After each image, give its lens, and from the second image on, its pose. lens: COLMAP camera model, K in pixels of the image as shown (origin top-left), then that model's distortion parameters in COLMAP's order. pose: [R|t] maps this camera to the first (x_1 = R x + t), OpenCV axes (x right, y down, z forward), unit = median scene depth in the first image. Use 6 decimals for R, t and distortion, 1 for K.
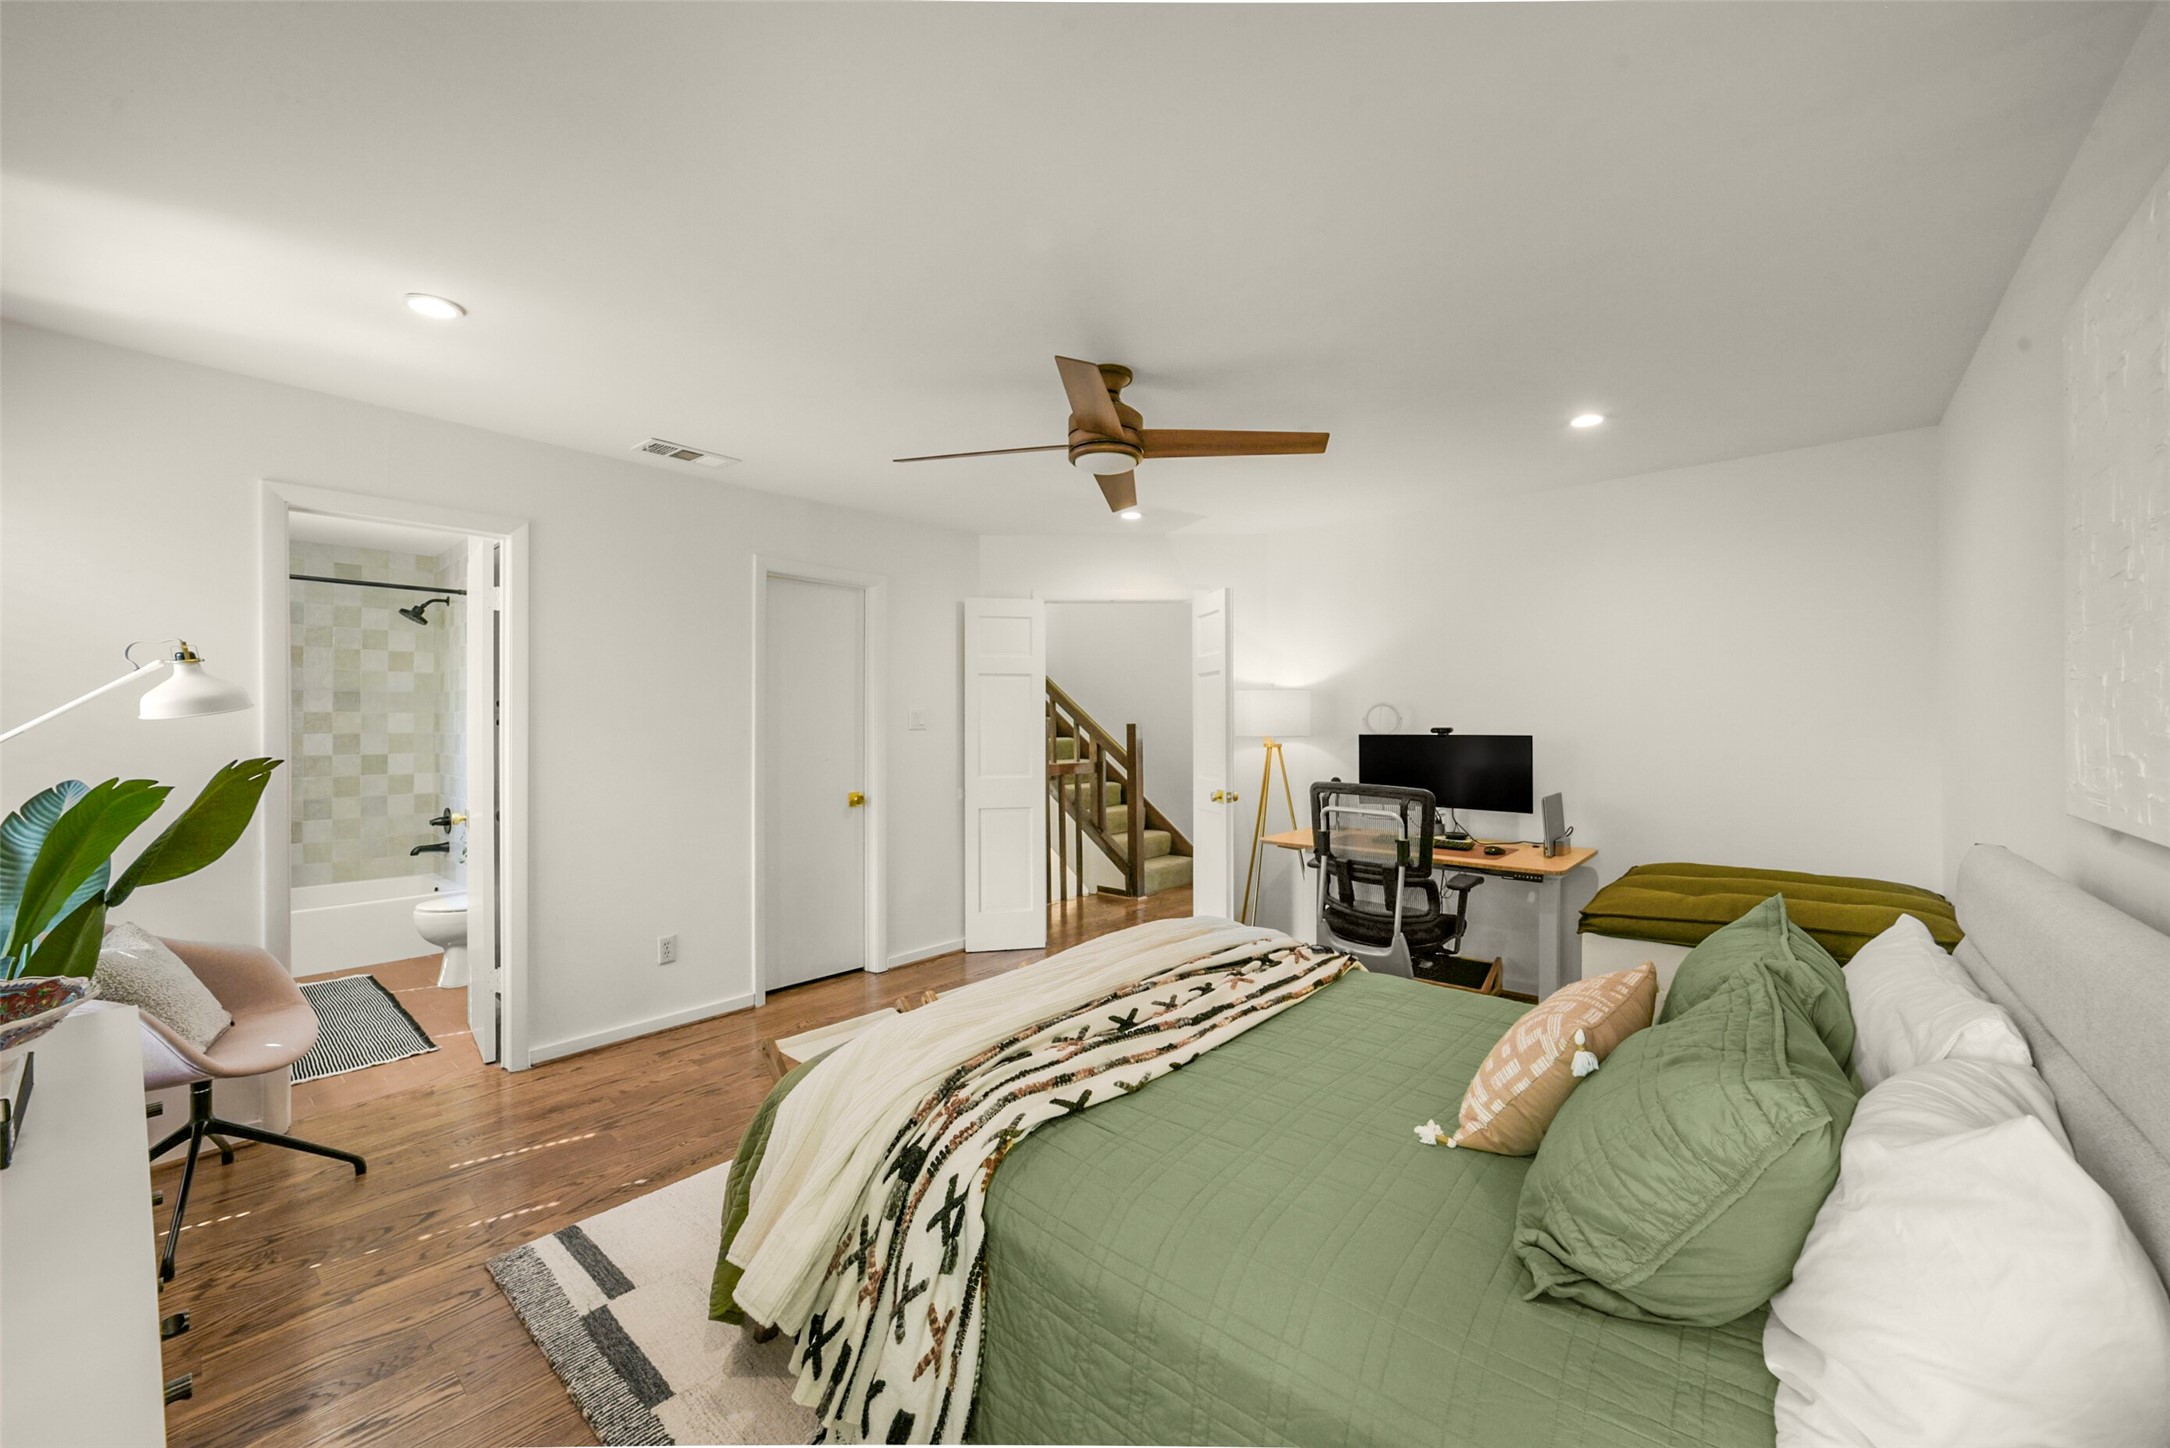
lens RADIAL K [[868.6, 0, 1092.7], [0, 868.6, 737.4], [0, 0, 1]] dist [-0.038729, 0.010559]
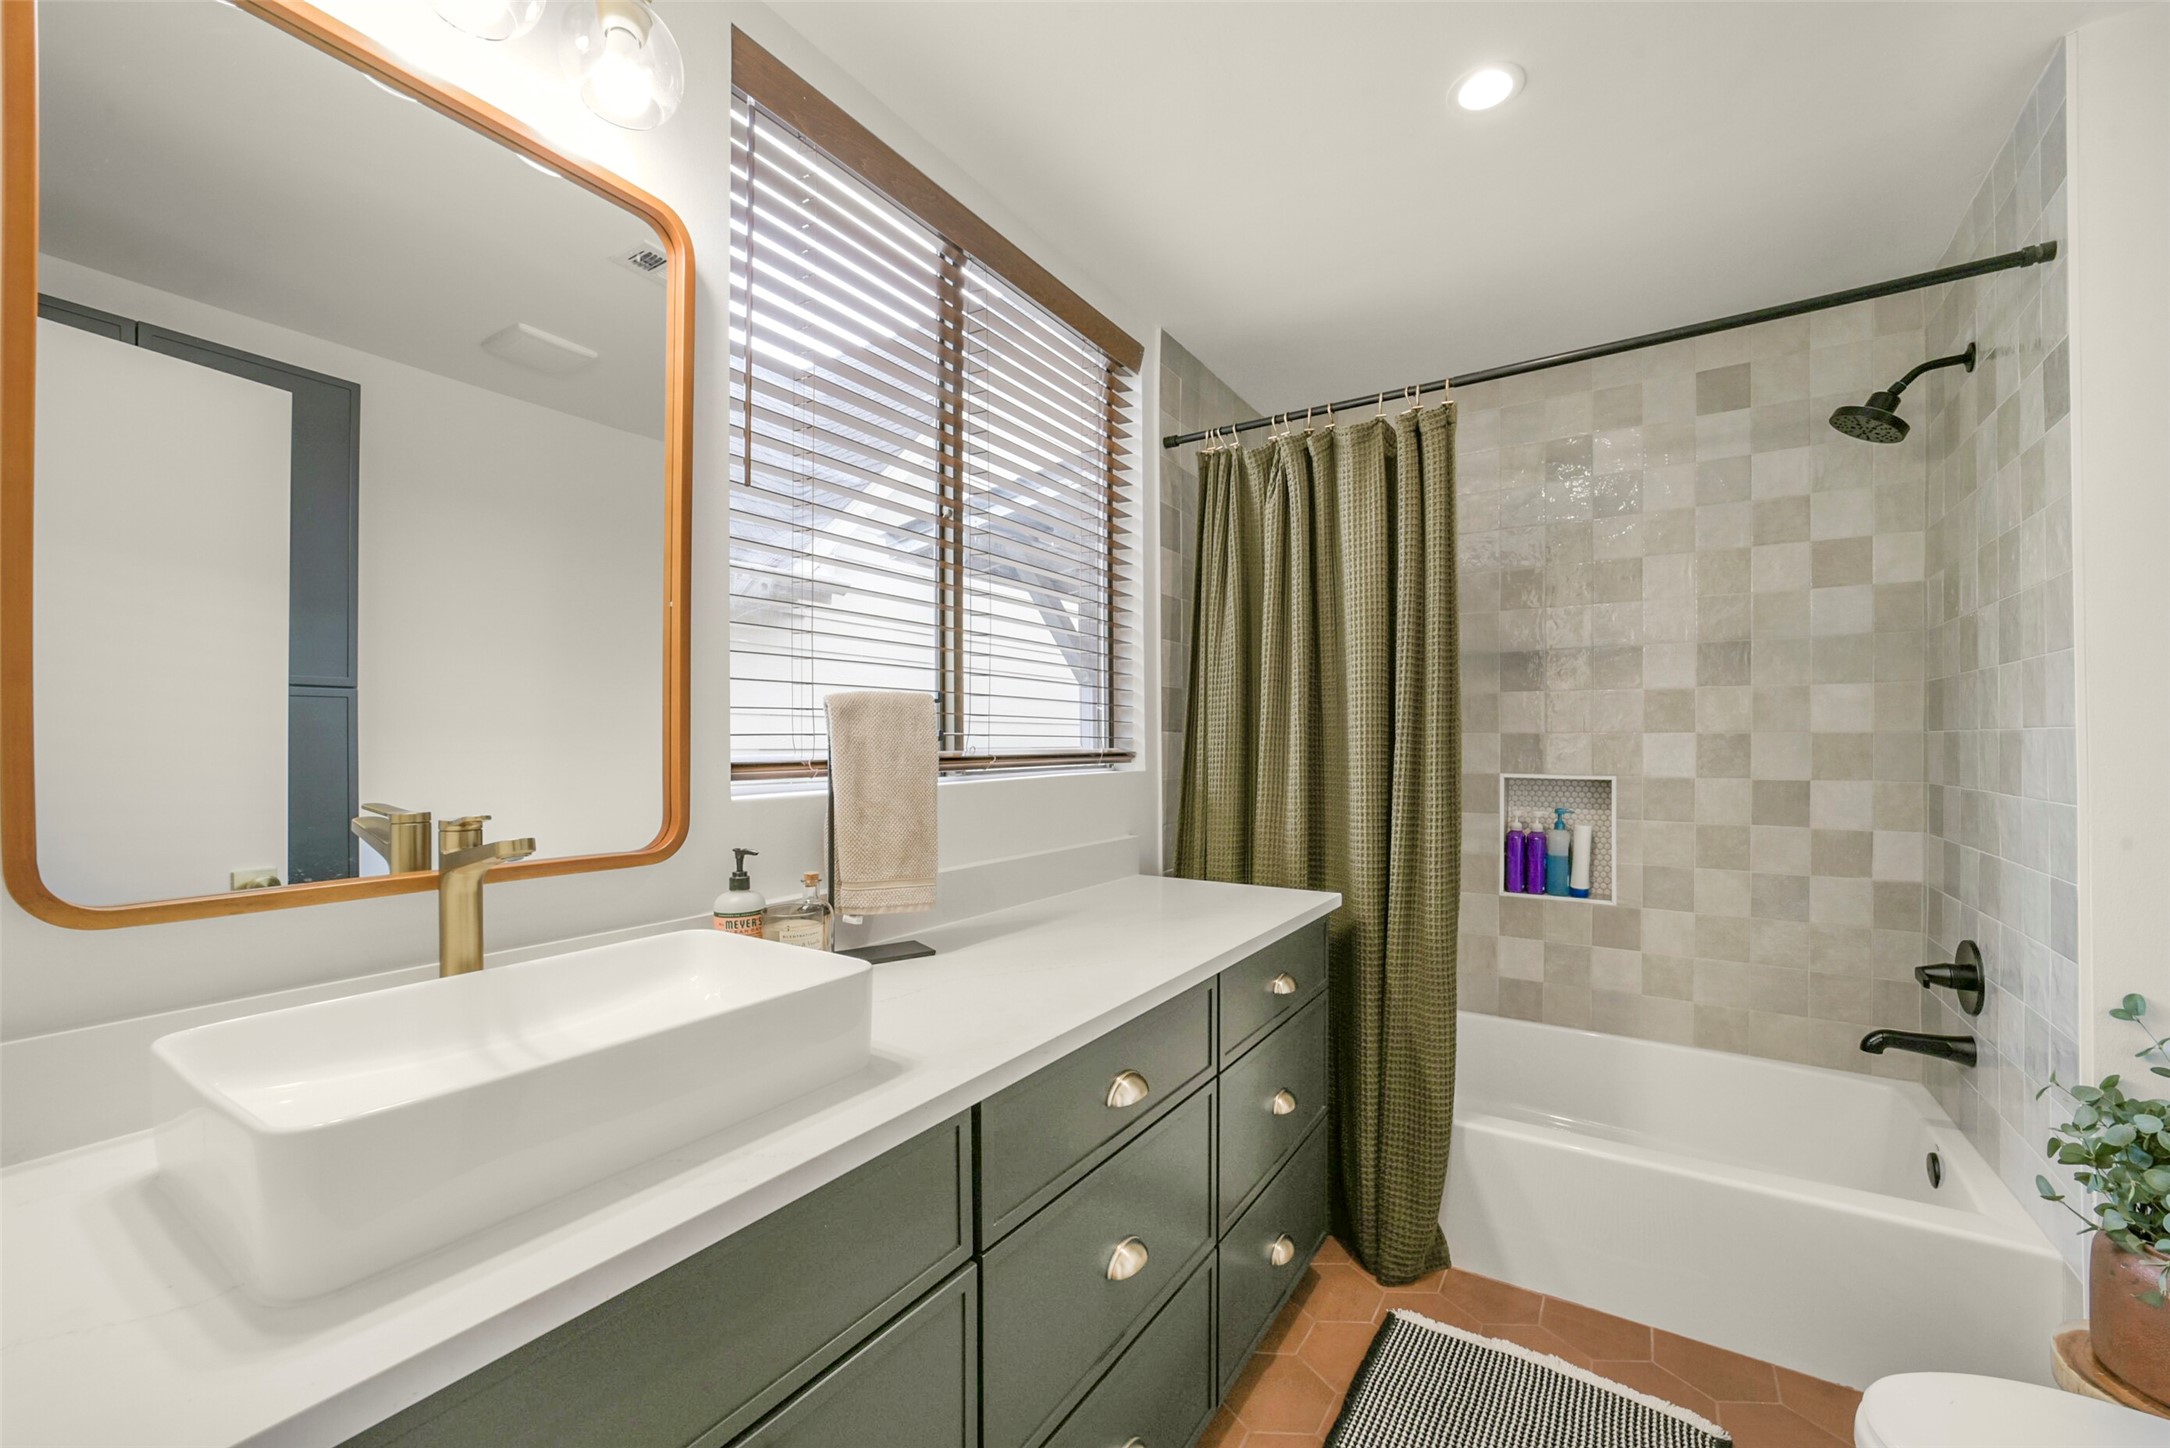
lens RADIAL K [[868.6, 0, 1092.7], [0, 868.6, 737.4], [0, 0, 1]] dist [-0.038729, 0.010559]
pose [[0.150214, 0.000194, -0.988653, -0.460174], [-0.005001, 0.999987, -0.000564, -0.000475], [0.988641, 0.005029, 0.150213, 0.578361]]
